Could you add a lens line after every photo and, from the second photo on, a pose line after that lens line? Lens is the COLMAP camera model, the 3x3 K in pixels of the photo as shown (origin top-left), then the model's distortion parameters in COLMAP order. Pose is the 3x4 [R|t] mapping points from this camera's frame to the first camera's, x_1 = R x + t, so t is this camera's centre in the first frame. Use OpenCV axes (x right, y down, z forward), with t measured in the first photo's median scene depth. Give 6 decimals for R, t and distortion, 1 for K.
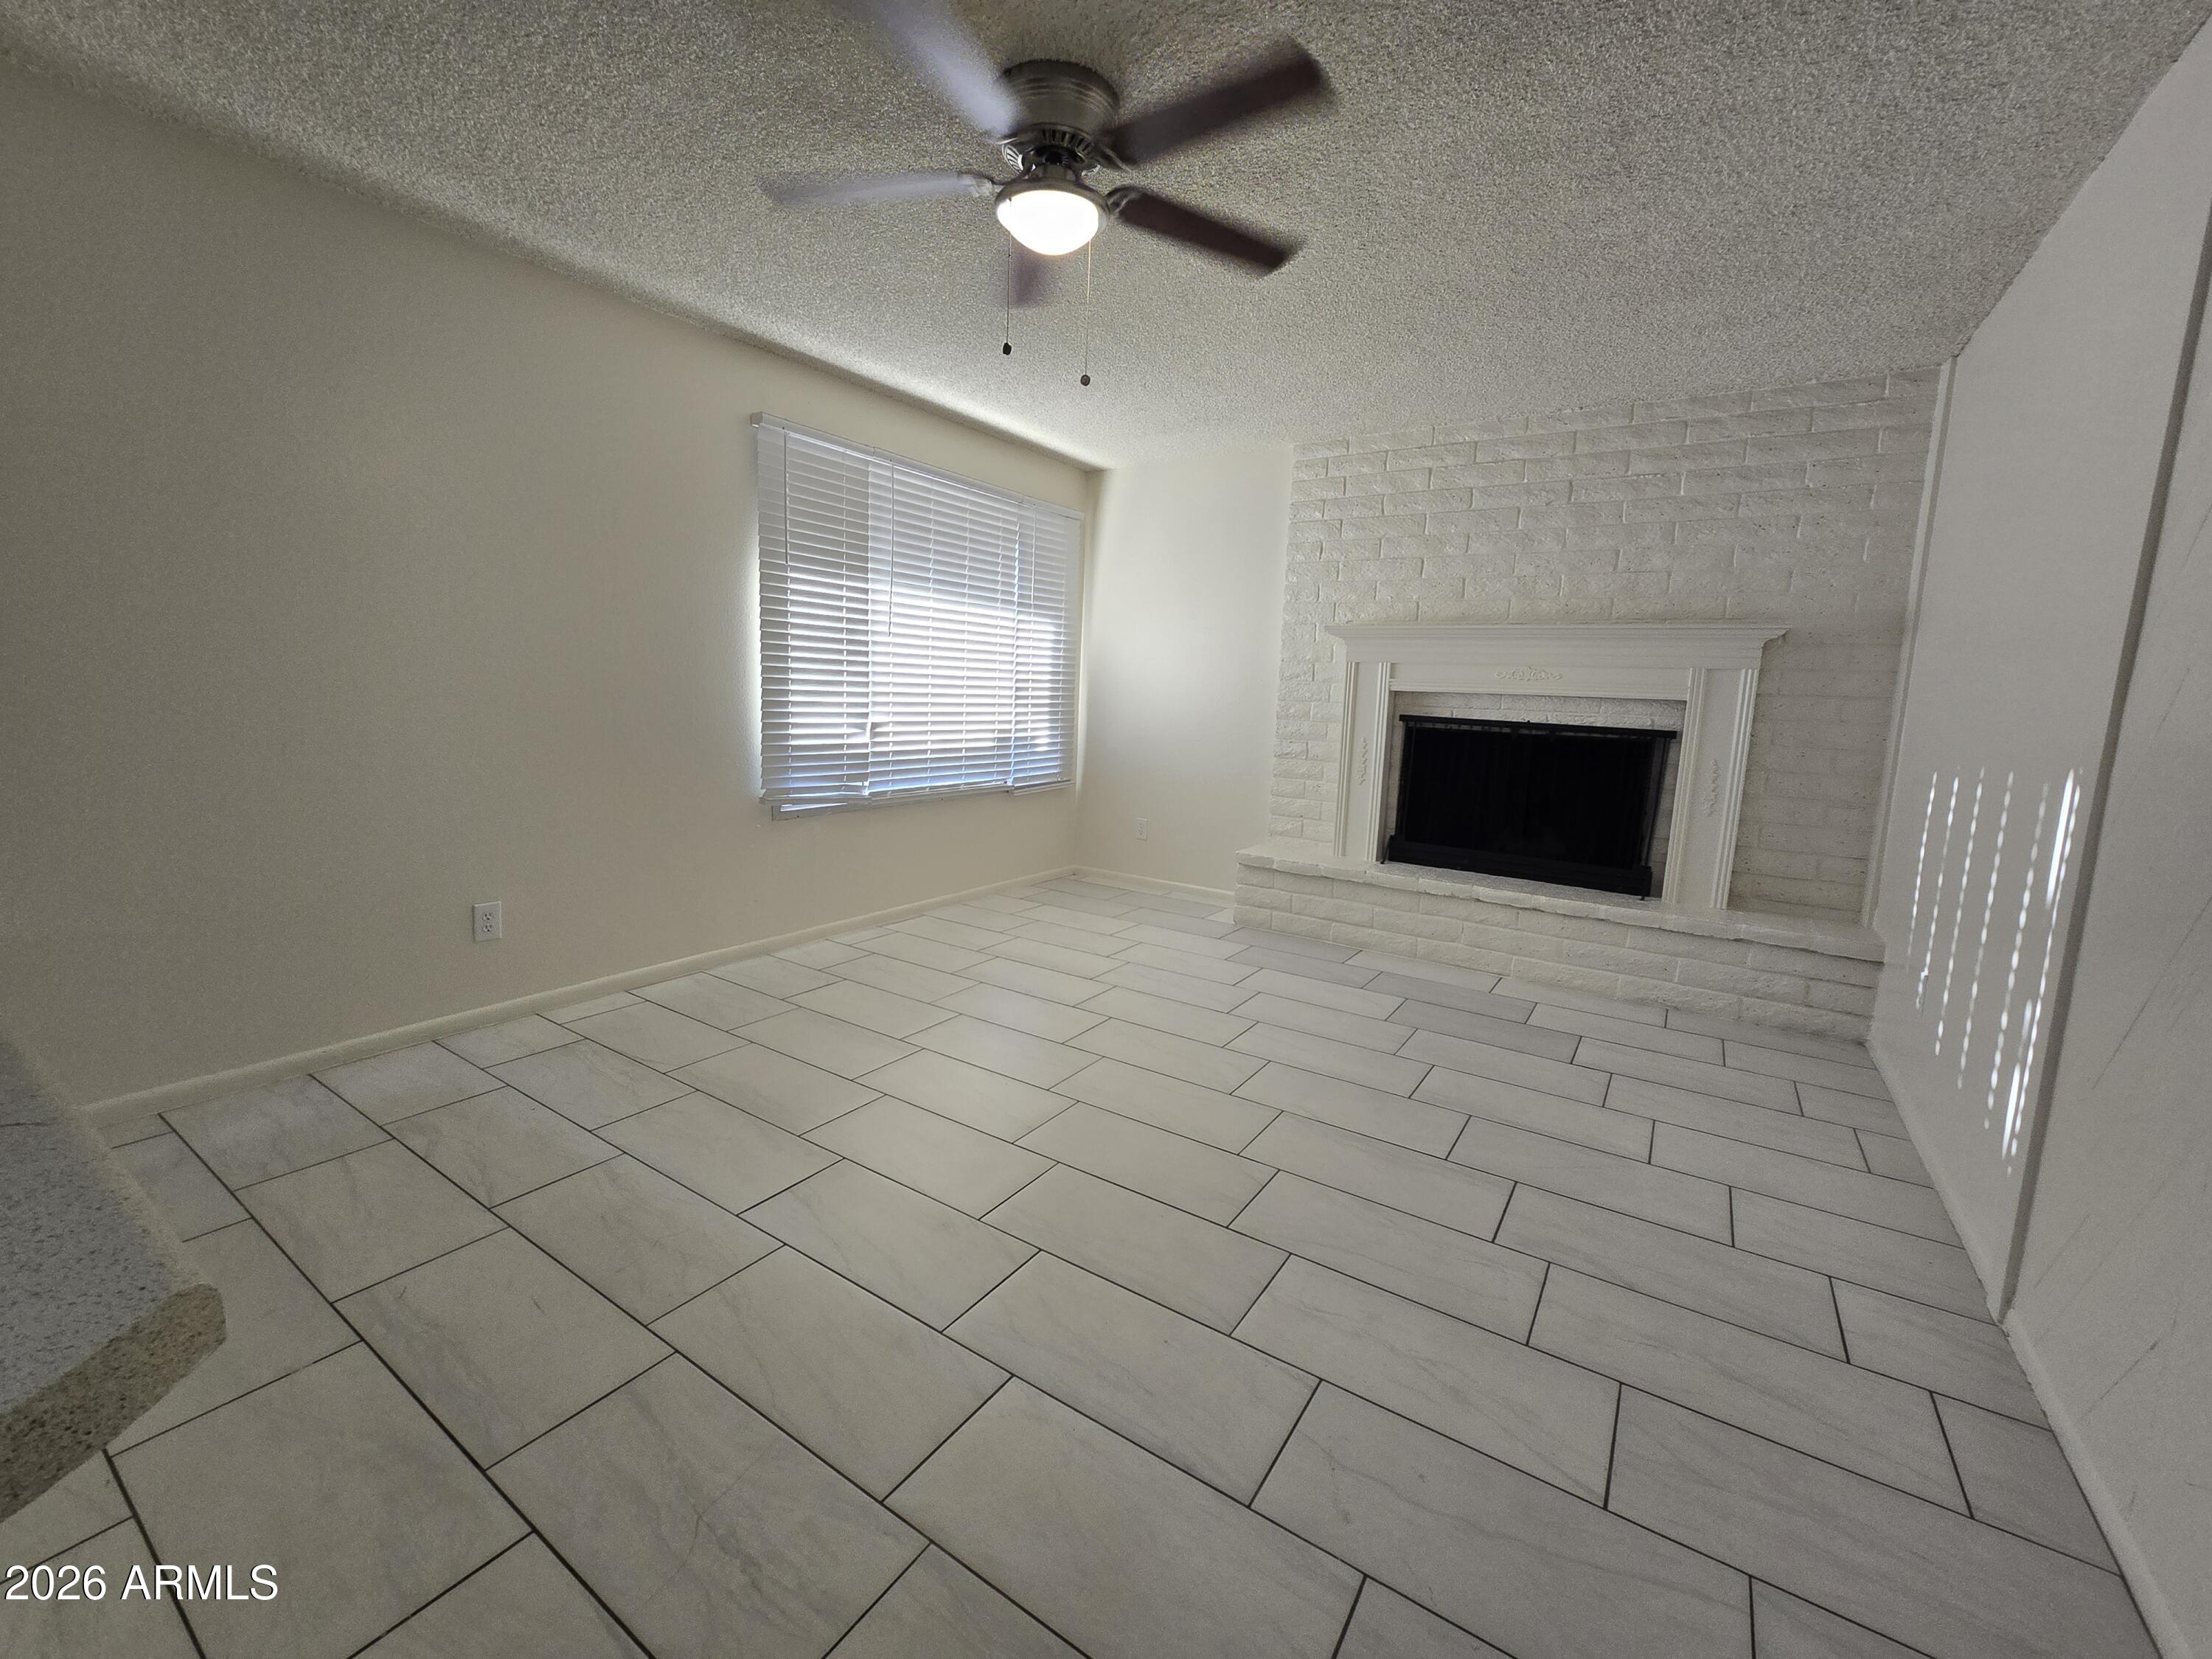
lens RADIAL K [[911.9, 0, 1088.7], [0, 911.9, 793.3], [0, 0, 1]] dist [0.000373, -0.000085]
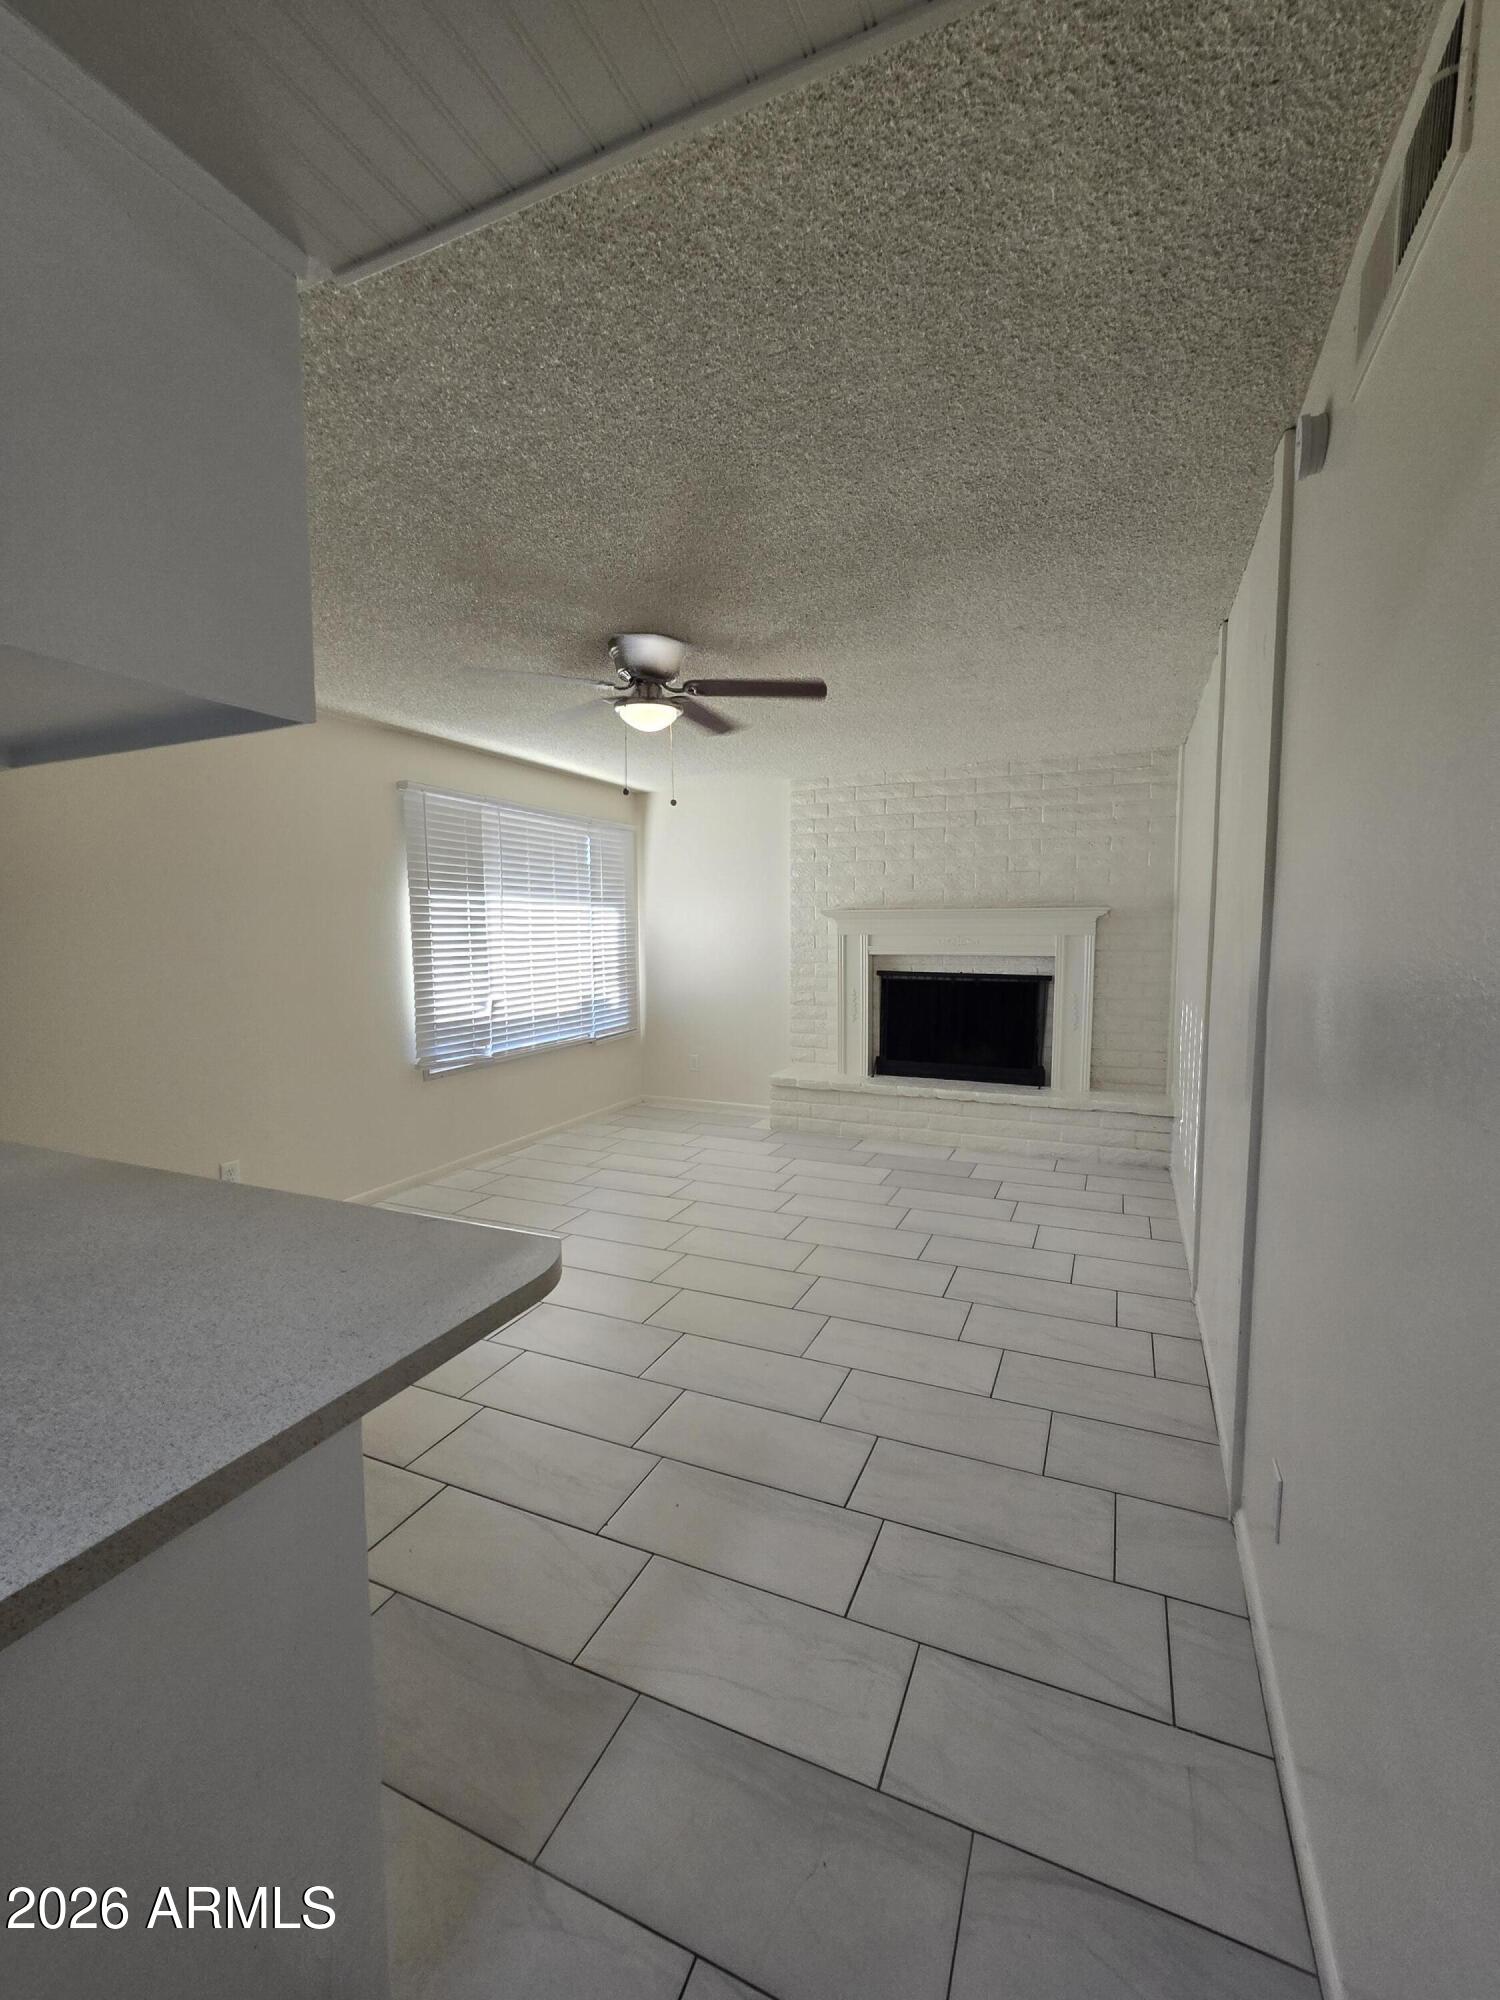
lens RADIAL K [[824.5, 0, 750.0], [0, 824.5, 1000.0], [0, 0, 1]] dist [0.000373, -0.000085]
pose [[0.984841, -0.062860, 0.161667, -0.066714], [0.066664, 0.997609, -0.018203, -0.033247], [-0.160136, 0.028704, 0.986677, -0.246375]]
